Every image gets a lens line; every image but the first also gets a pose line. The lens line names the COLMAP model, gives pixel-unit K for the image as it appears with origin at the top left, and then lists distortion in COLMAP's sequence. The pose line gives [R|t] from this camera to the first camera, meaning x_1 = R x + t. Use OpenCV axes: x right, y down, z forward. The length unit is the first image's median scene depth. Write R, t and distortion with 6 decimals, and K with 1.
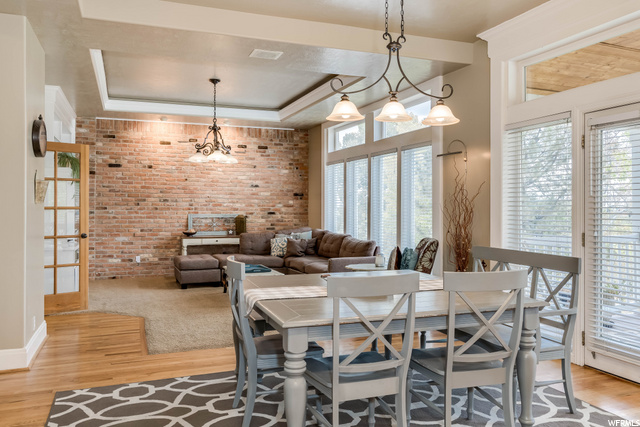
lens RADIAL K [[506.6, 0, 320.0], [0, 506.6, 213.5], [0, 0, 1]] dist [0.002082, 0.000787]
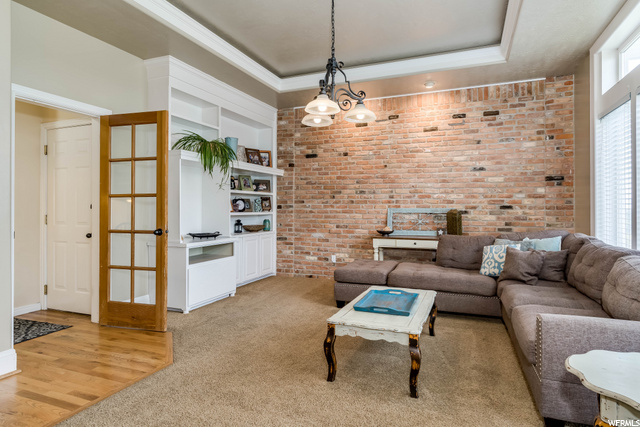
lens RADIAL K [[366.8, 0, 319.9], [0, 366.8, 206.1], [0, 0, 1]] dist [0.003394, 0.000750]
pose [[0.728851, -0.007602, -0.684630, 0.065449], [-0.006930, 0.999805, -0.018480, 0.009663], [0.684637, 0.018214, 0.728657, 0.503886]]
